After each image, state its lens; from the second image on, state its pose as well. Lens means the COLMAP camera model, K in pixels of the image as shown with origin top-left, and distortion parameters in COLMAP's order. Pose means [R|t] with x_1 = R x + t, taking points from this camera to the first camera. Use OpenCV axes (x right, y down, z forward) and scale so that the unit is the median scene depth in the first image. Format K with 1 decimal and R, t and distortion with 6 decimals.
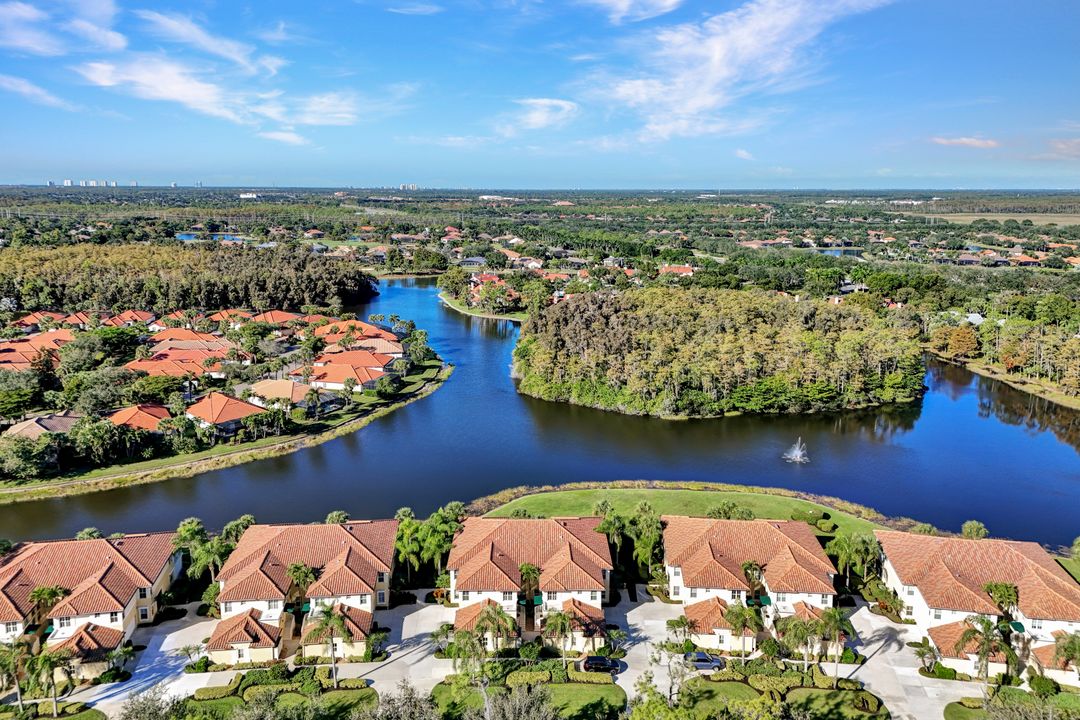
lens RADIAL K [[792.1, 0, 537.2], [0, 792.1, 321.1], [0, 0, 1]] dist [0.090032, -0.098258]
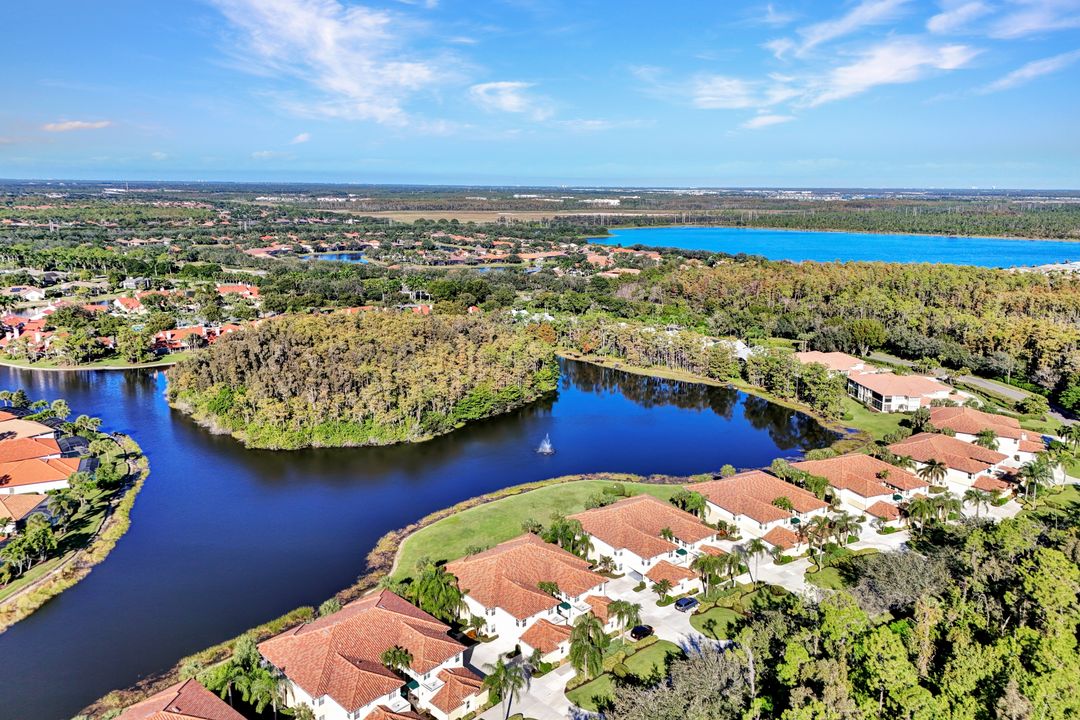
lens RADIAL K [[792.1, 0, 537.2], [0, 792.1, 321.1], [0, 0, 1]] dist [0.090032, -0.098258]
pose [[0.758886, -0.110774, 0.641733, -0.518788], [0.104298, 0.993381, 0.048136, -0.103337], [-0.642818, 0.030402, 0.765416, 0.044308]]
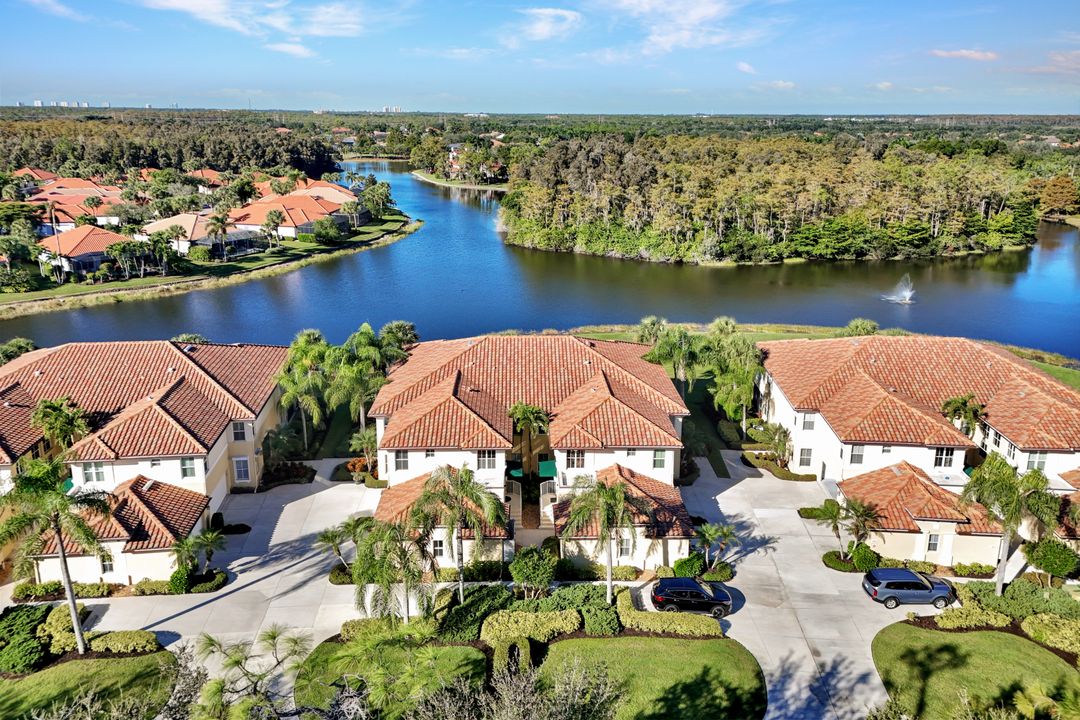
lens RADIAL K [[788.2, 0, 539.1], [0, 788.2, 318.2], [0, 0, 1]] dist [0.079190, -0.069145]
pose [[0.999826, -0.000369, 0.018654, -0.008728], [-0.001186, 0.996525, 0.083283, 0.141510], [-0.018620, -0.083291, 0.996351, 0.341413]]
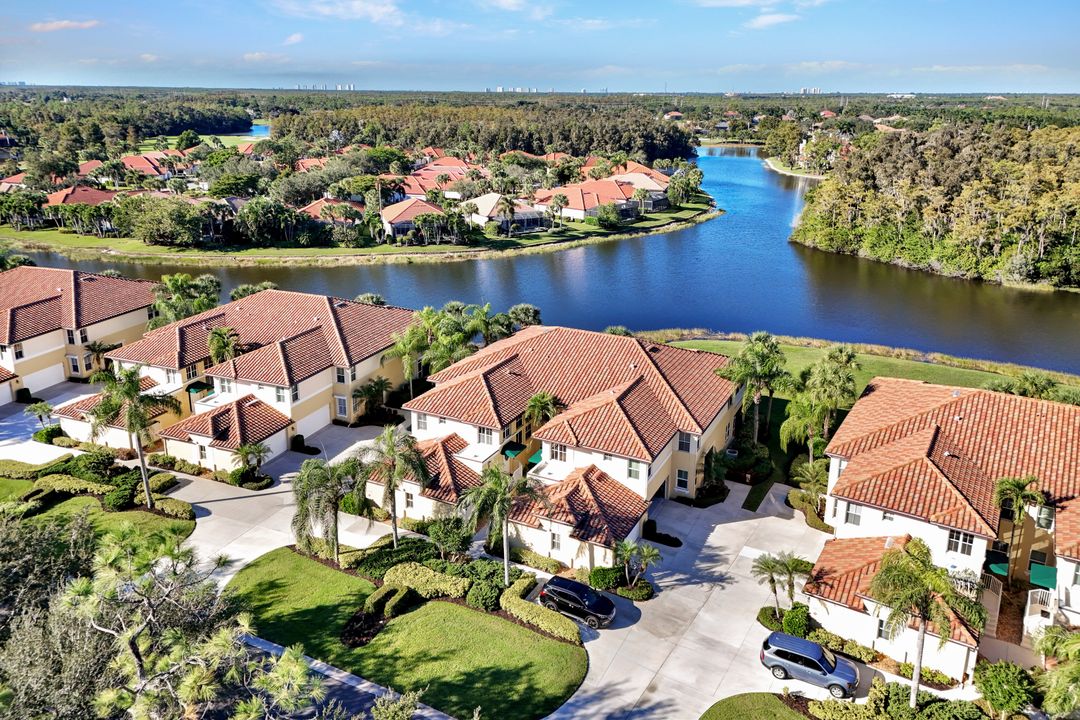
lens RADIAL K [[788.2, 0, 539.1], [0, 788.2, 318.2], [0, 0, 1]] dist [0.079190, -0.069145]
pose [[0.887426, 0.129288, -0.442447, 0.148270], [-0.081885, 0.988809, 0.124702, 0.127178], [0.453618, -0.074434, 0.888082, 0.357662]]
